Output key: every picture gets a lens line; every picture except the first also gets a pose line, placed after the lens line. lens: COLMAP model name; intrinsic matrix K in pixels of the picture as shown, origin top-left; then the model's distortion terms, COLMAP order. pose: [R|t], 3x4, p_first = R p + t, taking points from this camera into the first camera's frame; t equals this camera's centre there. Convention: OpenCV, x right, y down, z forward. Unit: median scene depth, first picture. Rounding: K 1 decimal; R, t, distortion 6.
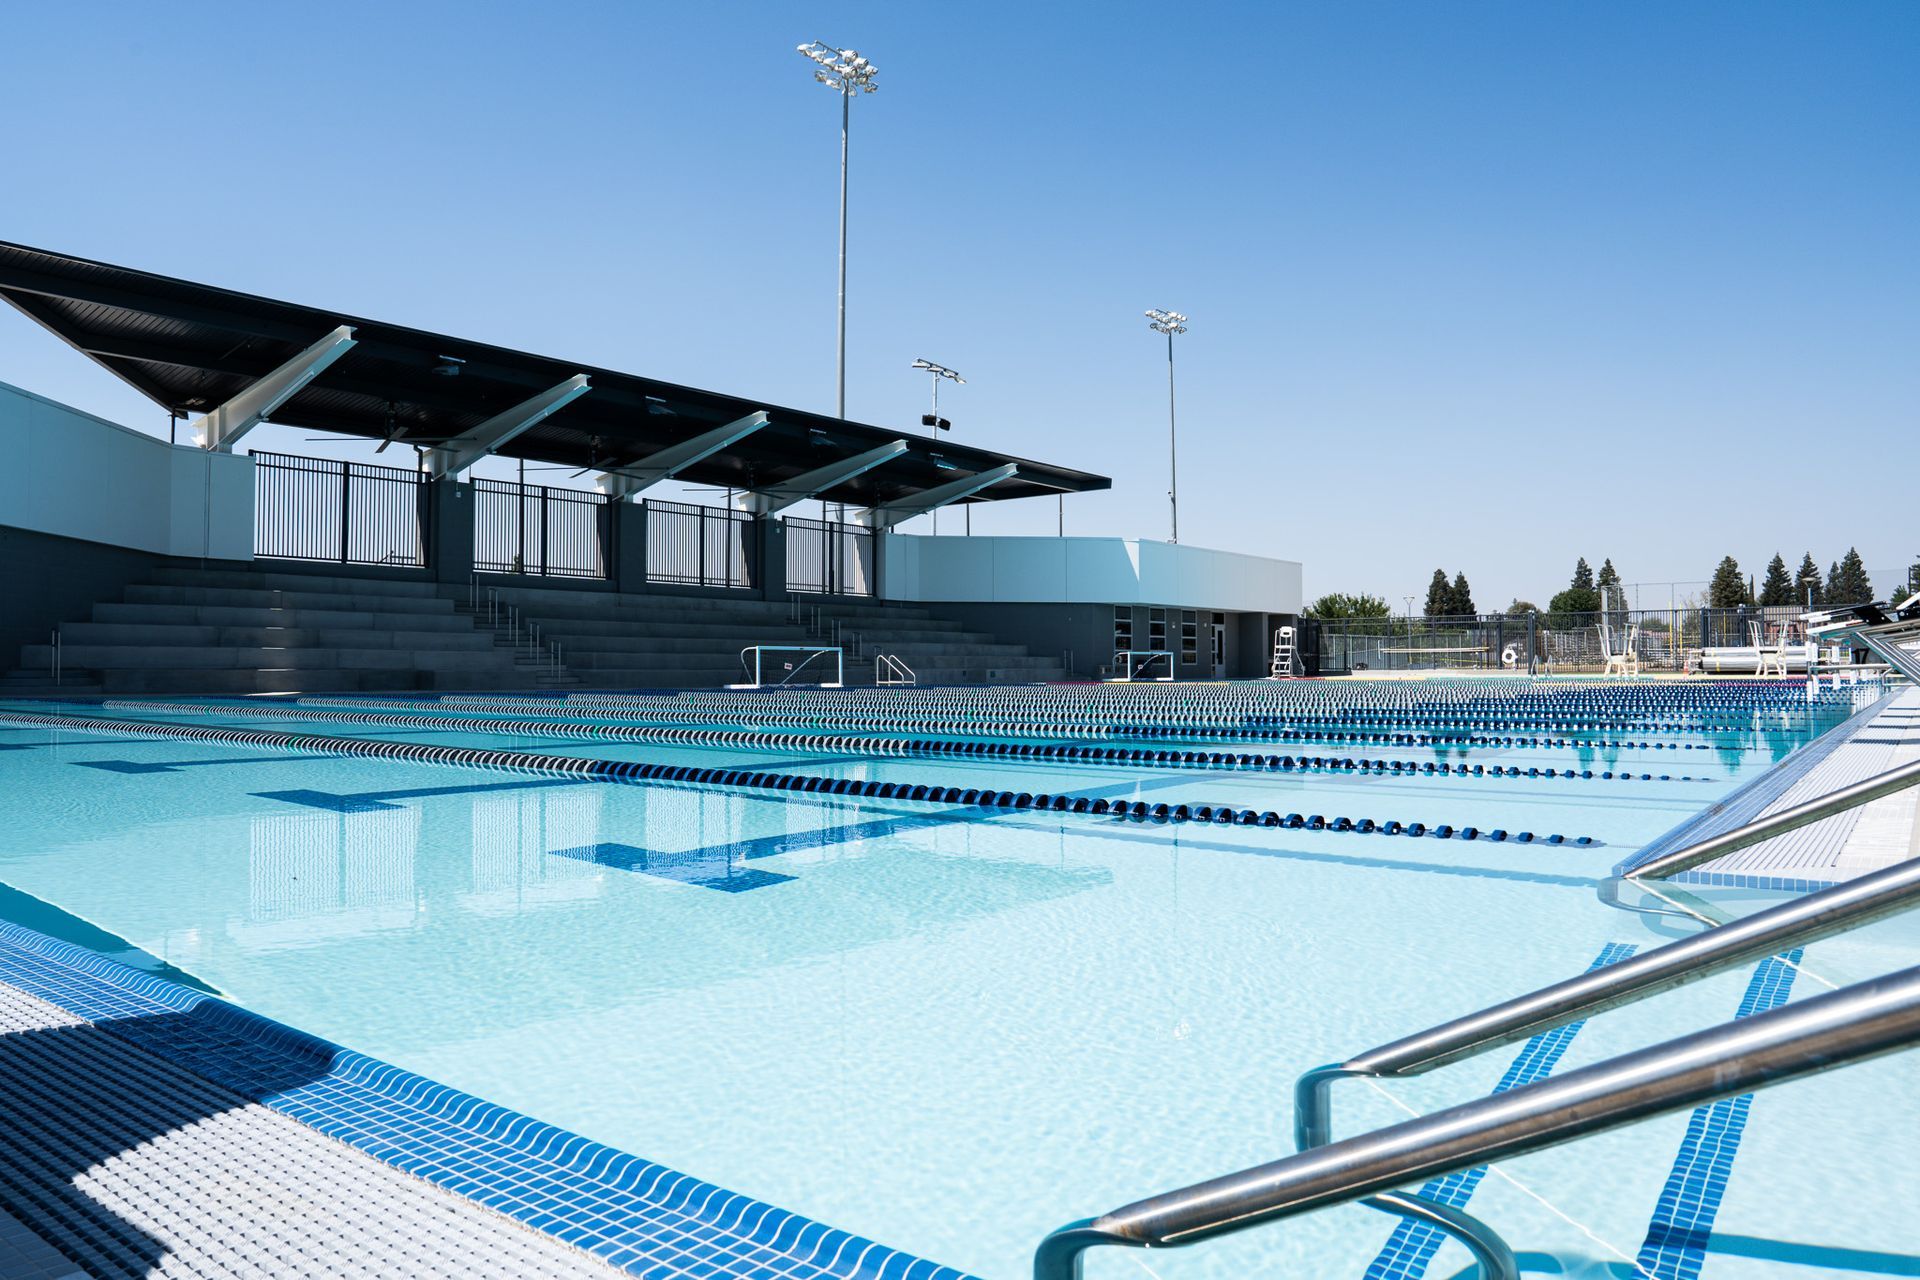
lens RADIAL K [[1312.7, 0, 927.8], [0, 1312.7, 636.3], [0, 0, 1]] dist [-0.093747, 0.059742]
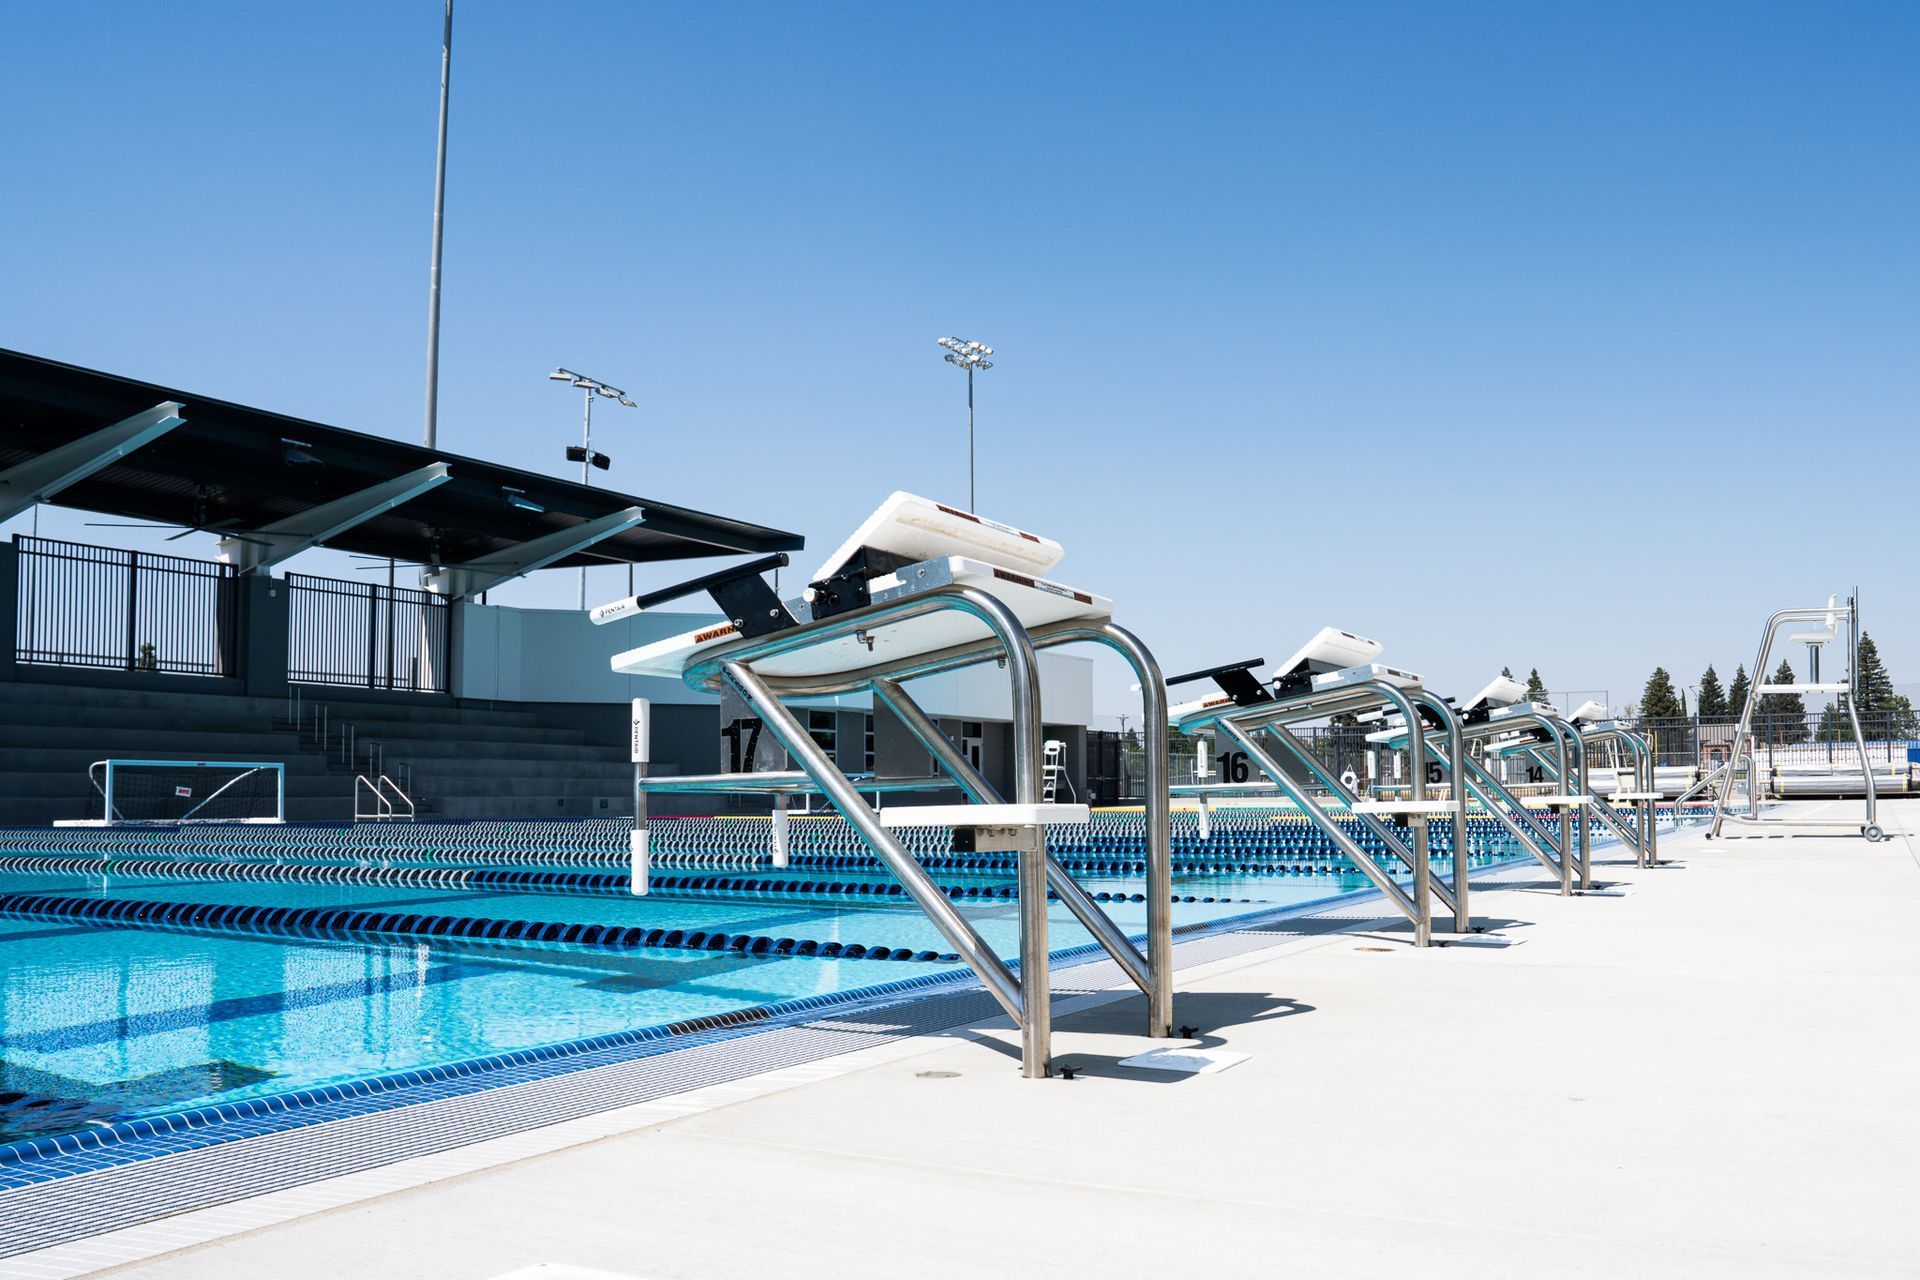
lens RADIAL K [[1604.5, 0, 1130.4], [0, 1604.5, 714.1], [0, 0, 1]] dist [-0.086572, 0.073940]
pose [[0.973810, 0.007390, 0.227241, 0.142303], [-0.000921, 0.999592, -0.028559, 0.005320], [-0.227359, 0.027602, 0.973420, 0.112380]]
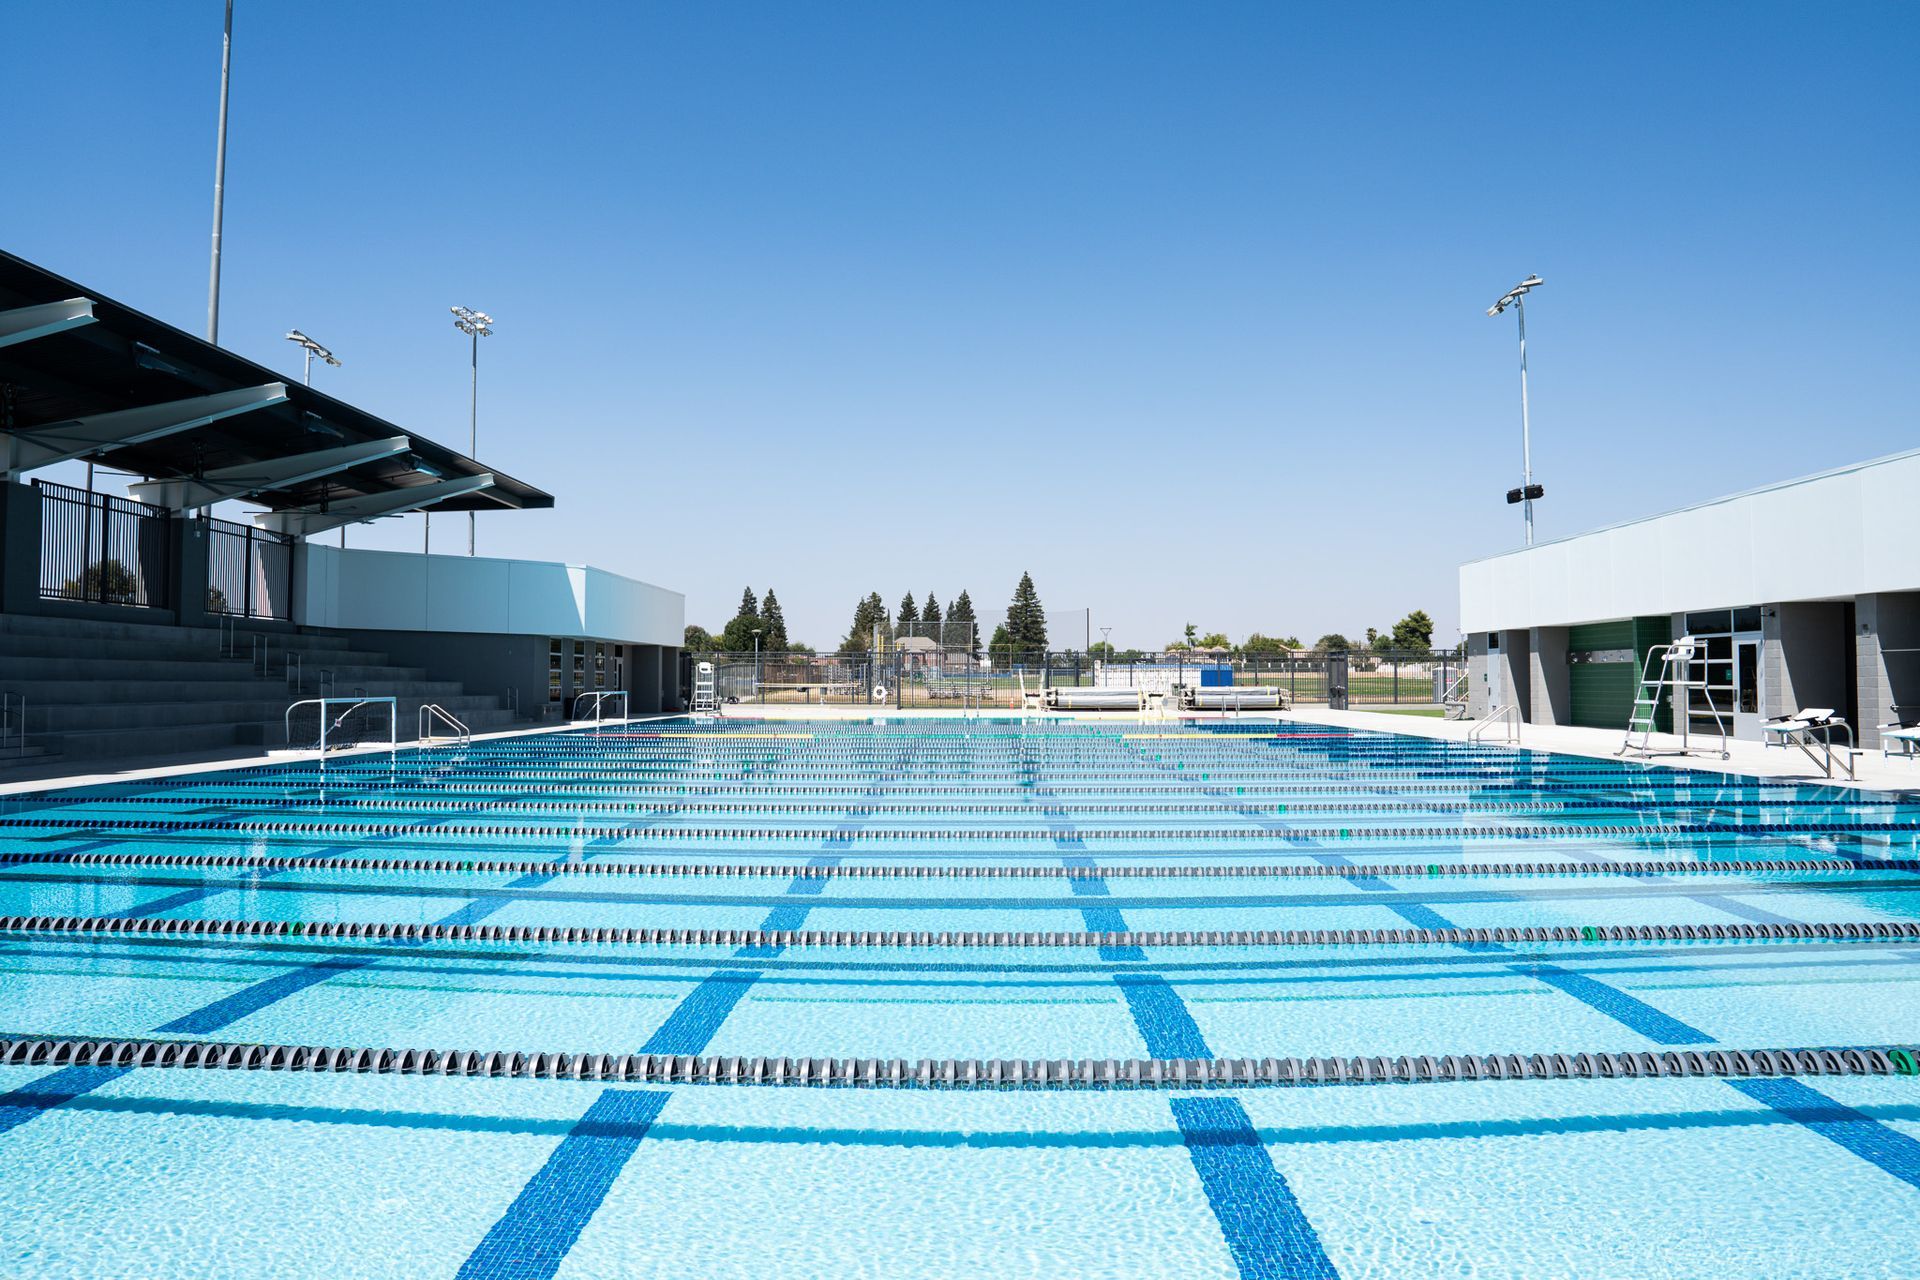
lens RADIAL K [[1312.7, 0, 927.8], [0, 1312.7, 636.3], [0, 0, 1]] dist [-0.093747, 0.059742]
pose [[0.800263, 0.024953, 0.599130, -0.232075], [-0.017924, 0.999683, -0.017694, -0.016479], [-0.599381, 0.003421, 0.800457, 0.159471]]
